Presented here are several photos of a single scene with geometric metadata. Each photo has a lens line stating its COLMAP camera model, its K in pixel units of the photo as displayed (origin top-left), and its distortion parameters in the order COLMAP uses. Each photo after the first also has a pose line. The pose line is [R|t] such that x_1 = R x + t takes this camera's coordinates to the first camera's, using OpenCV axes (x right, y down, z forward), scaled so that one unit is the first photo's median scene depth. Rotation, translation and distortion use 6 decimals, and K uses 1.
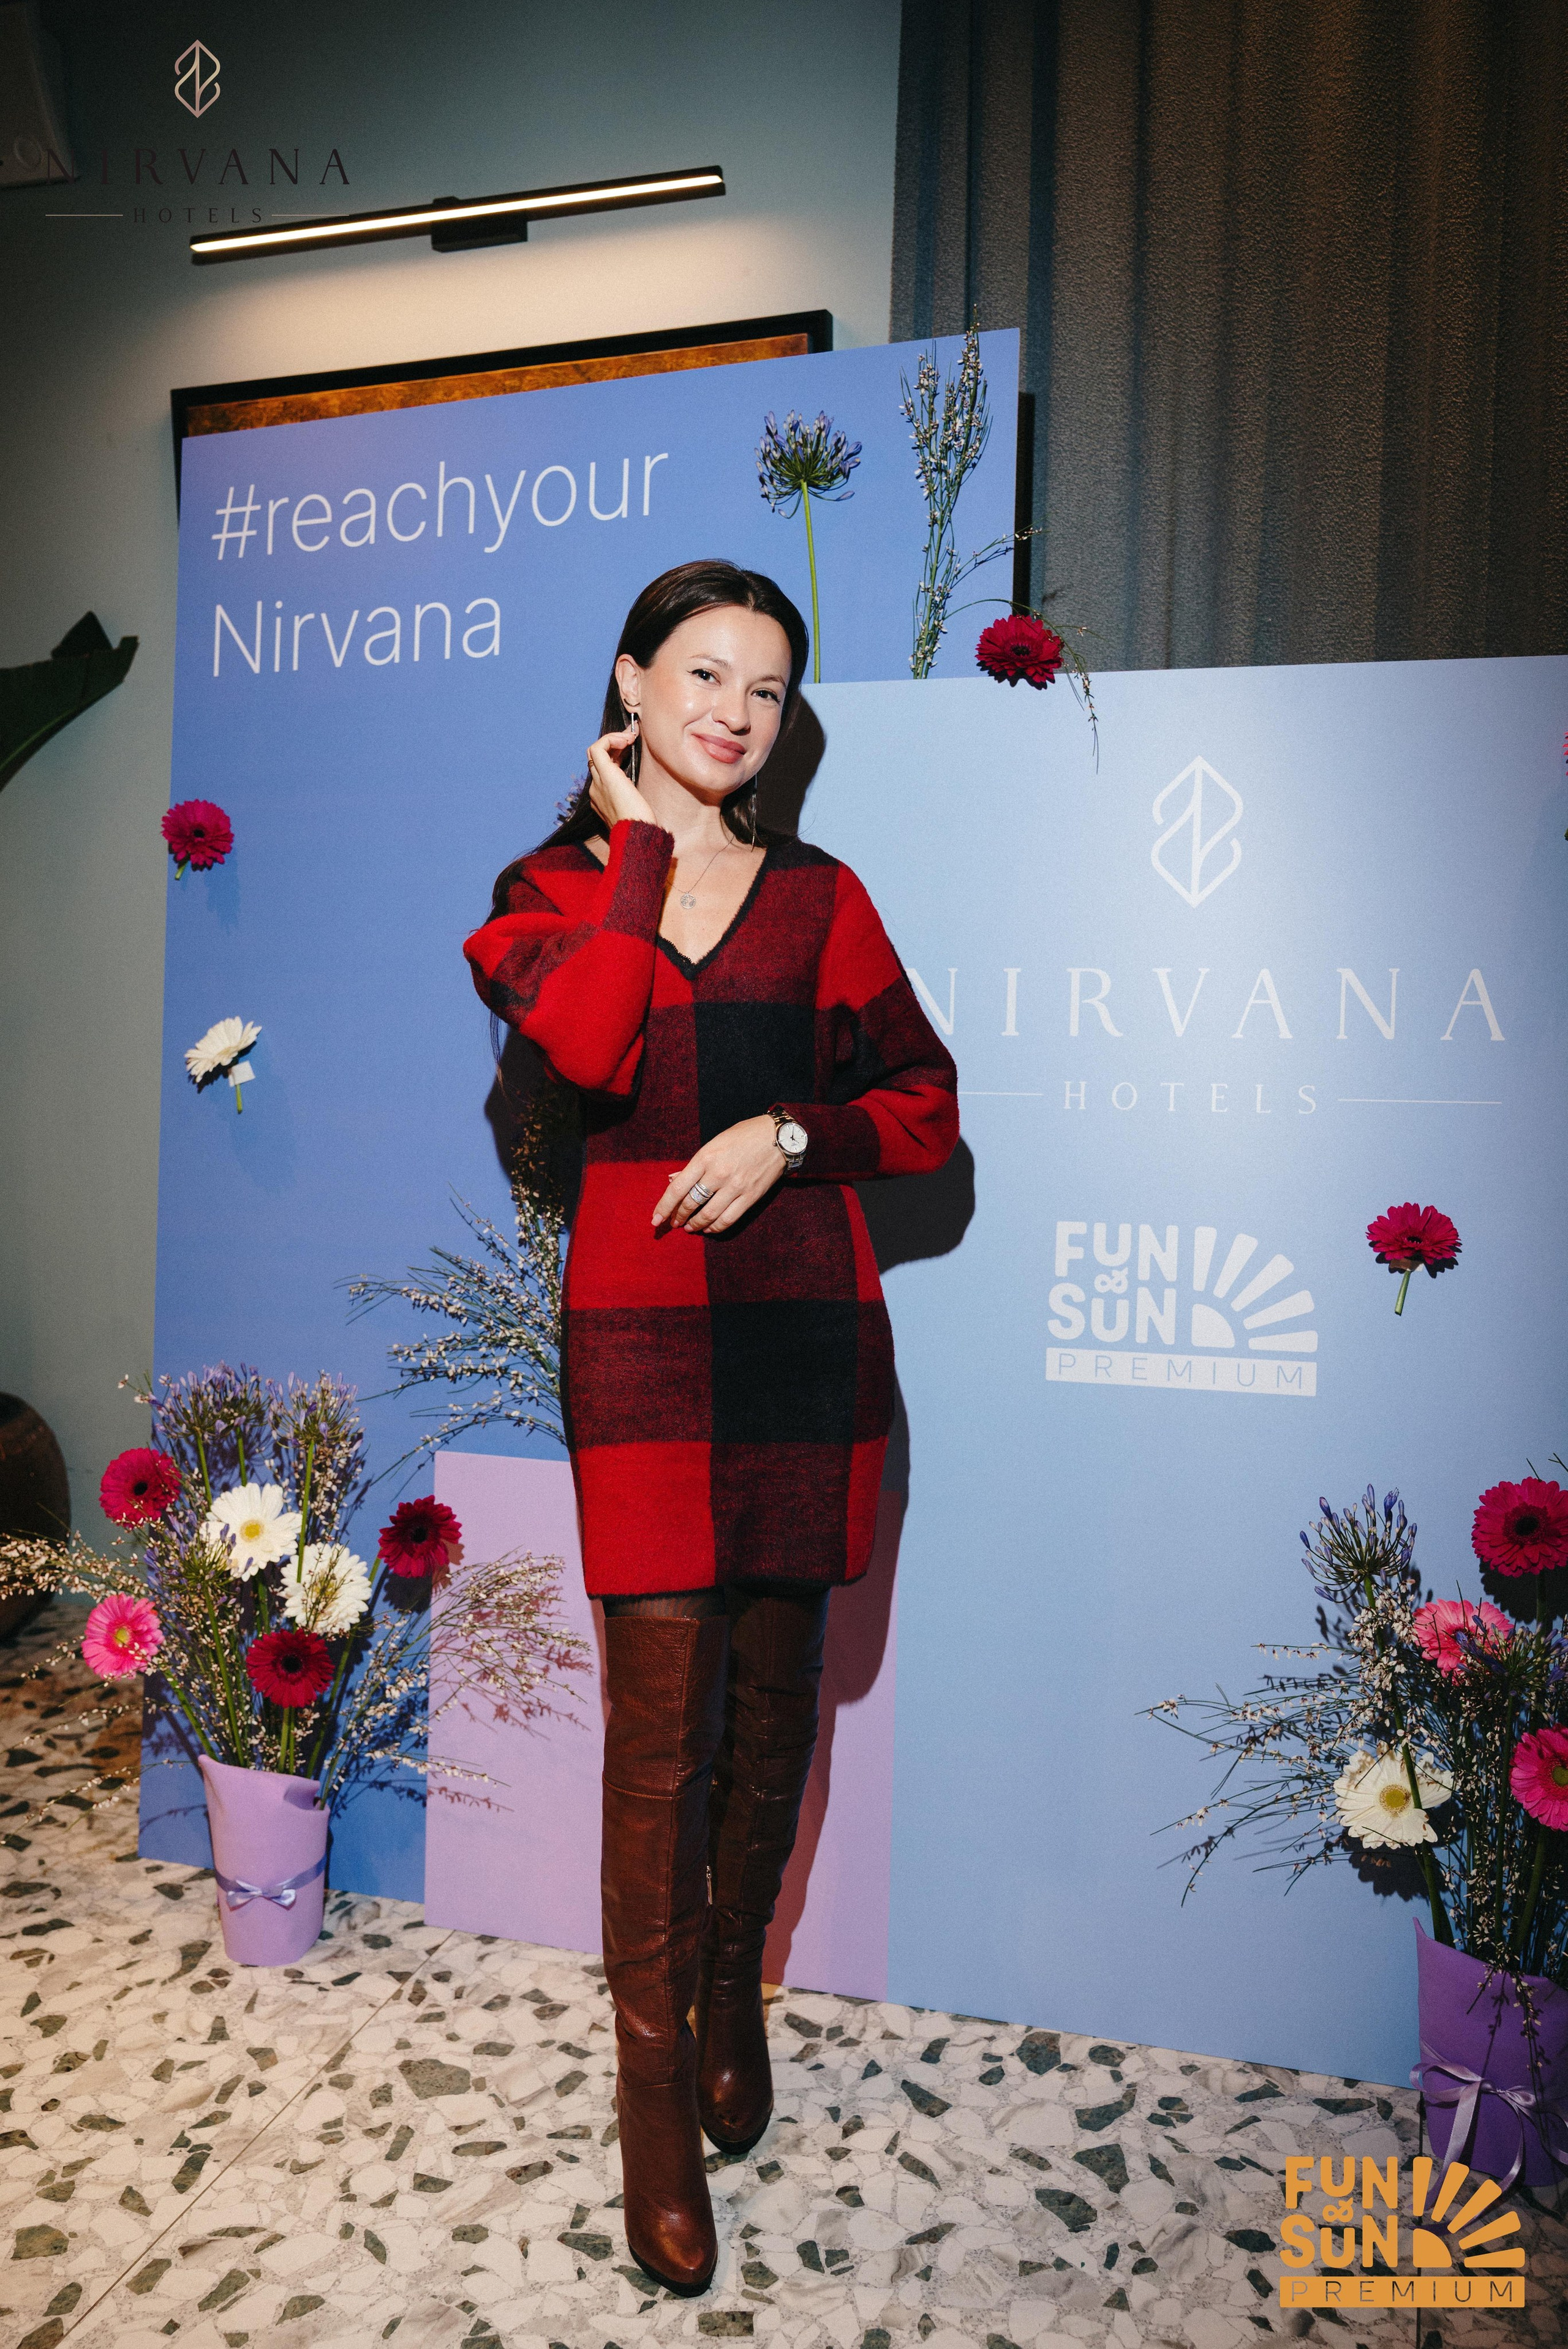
lens RADIAL K [[1888.1, 0, 763.6], [0, 1888.1, 1197.1], [0, 0, 1]] dist [0.002250, -0.006923]
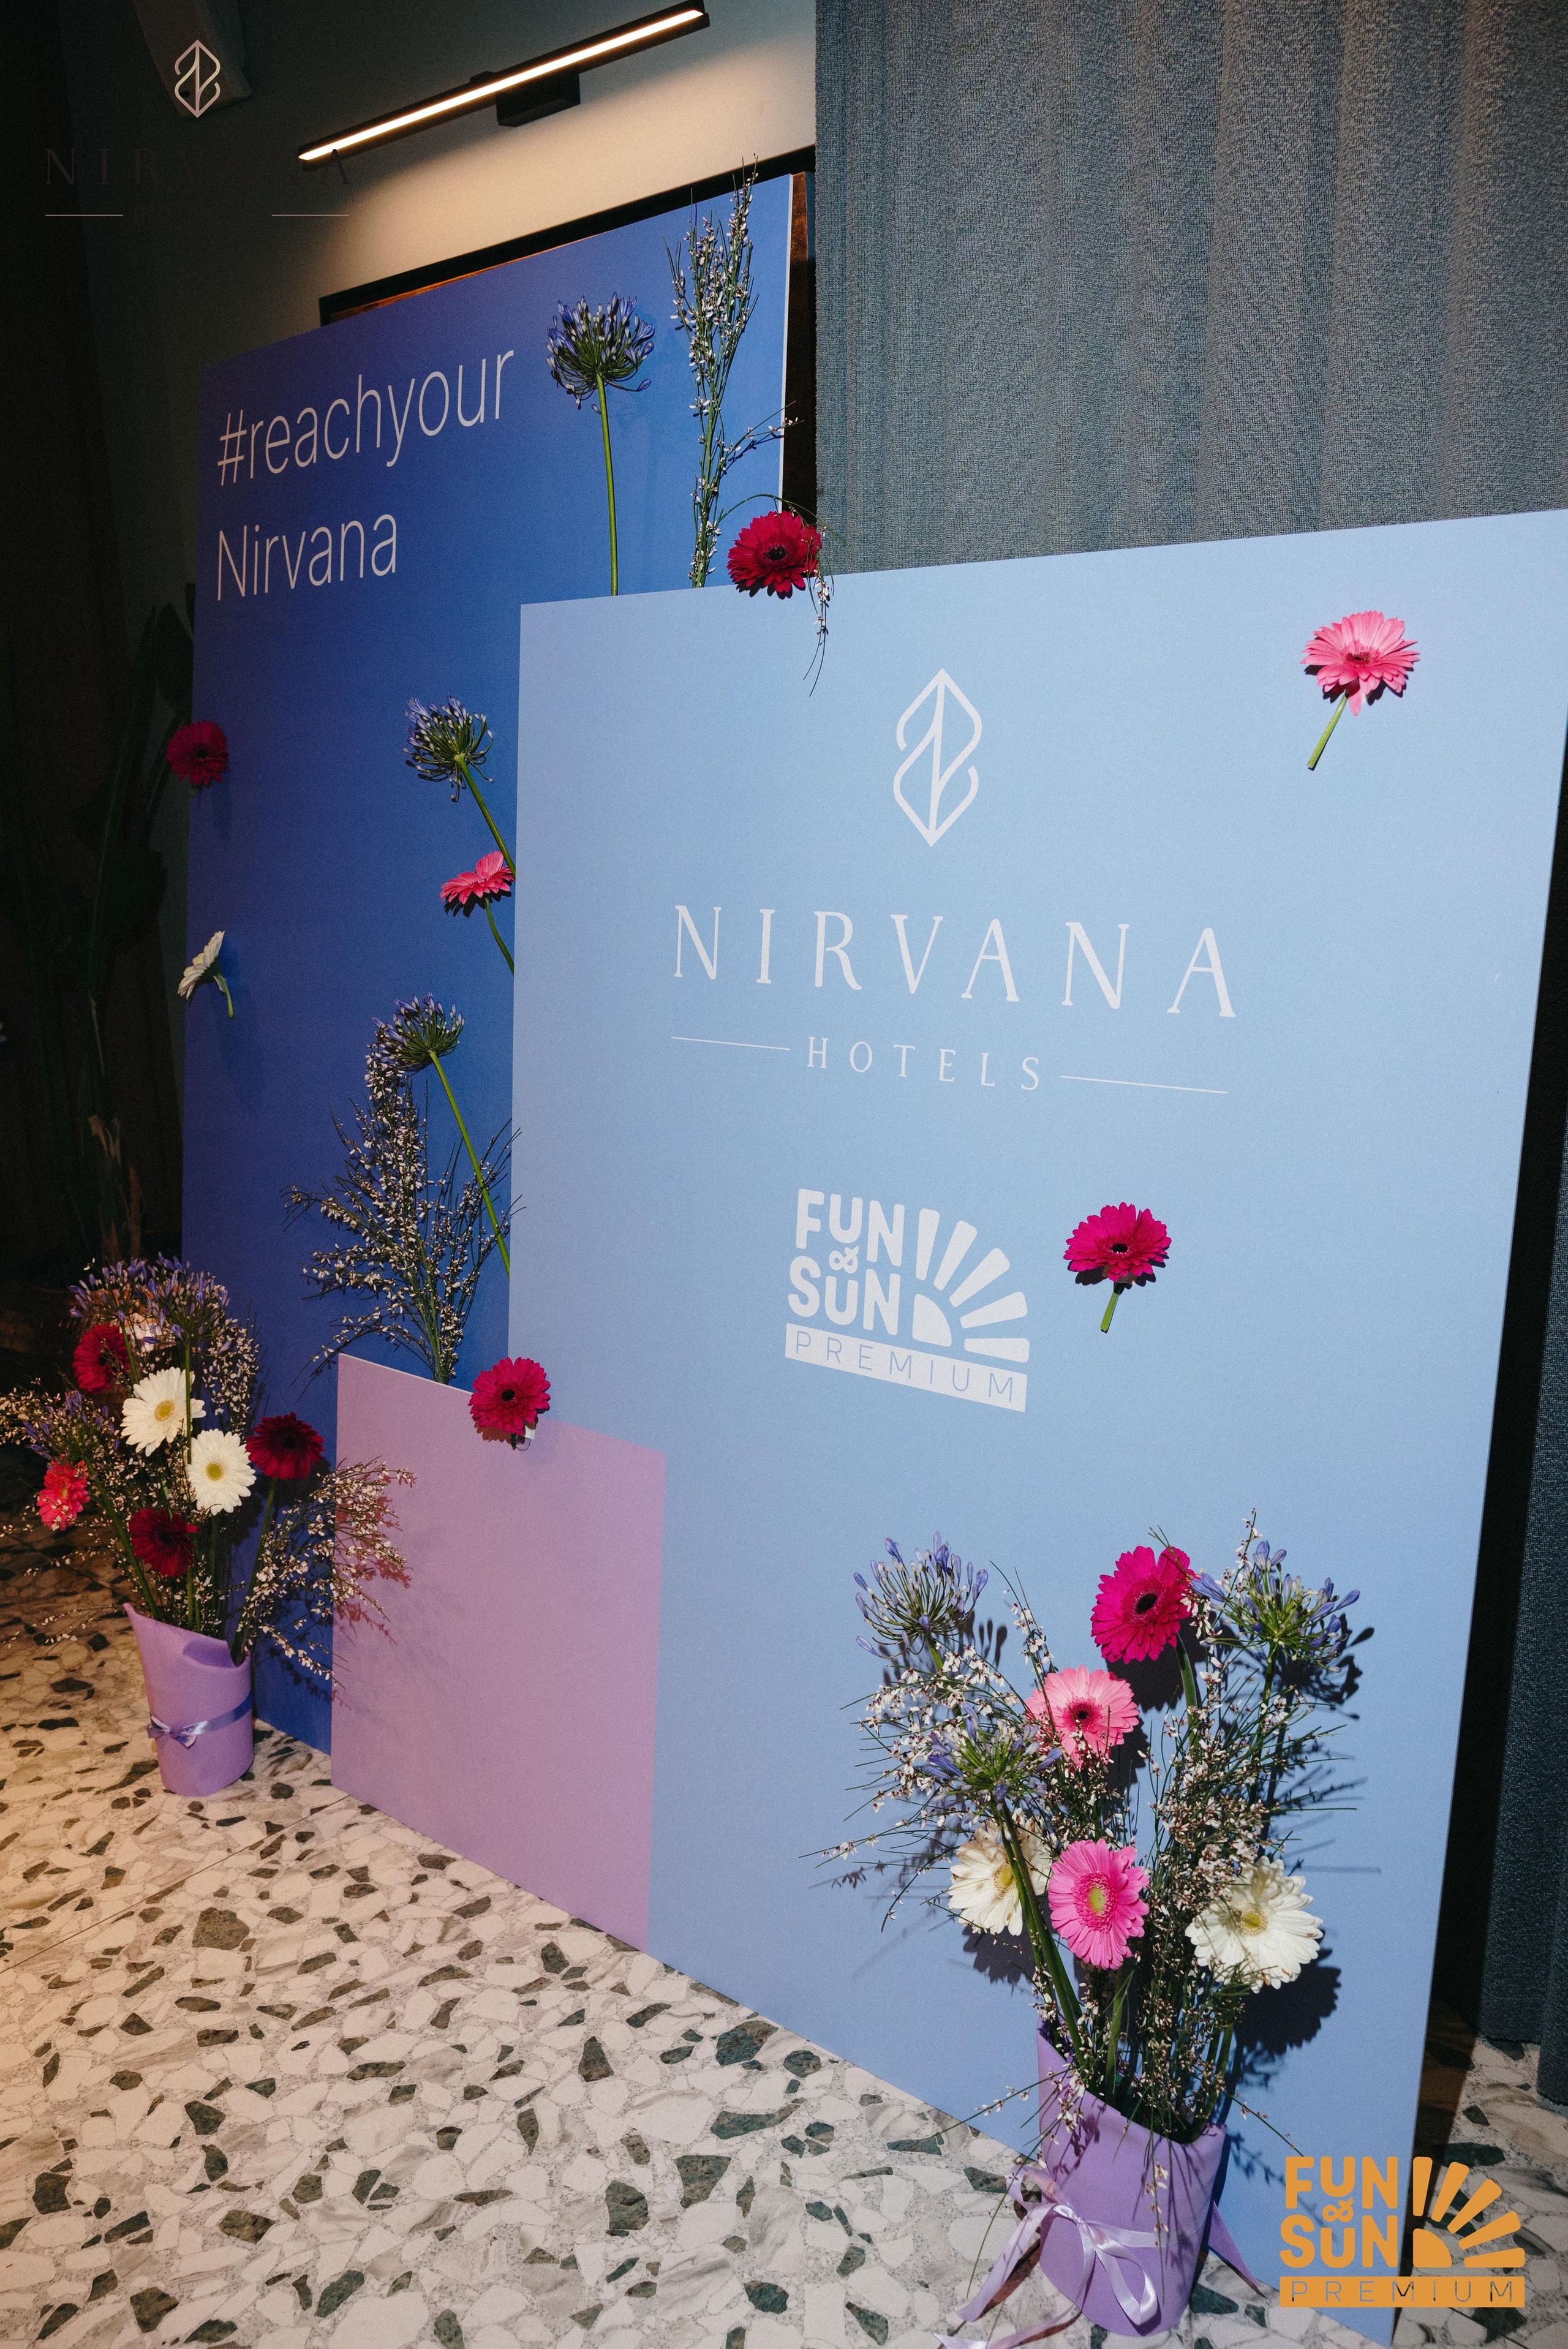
lens RADIAL K [[1888.4, 0, 760.1], [0, 1888.4, 1187.6], [0, 0, 1]] dist [0.003702, -0.007755]
pose [[0.919765, 0.070523, -0.386082, 0.497188], [-0.033218, 0.994182, 0.102464, -0.081963], [0.391062, -0.081418, 0.916756, 0.151886]]
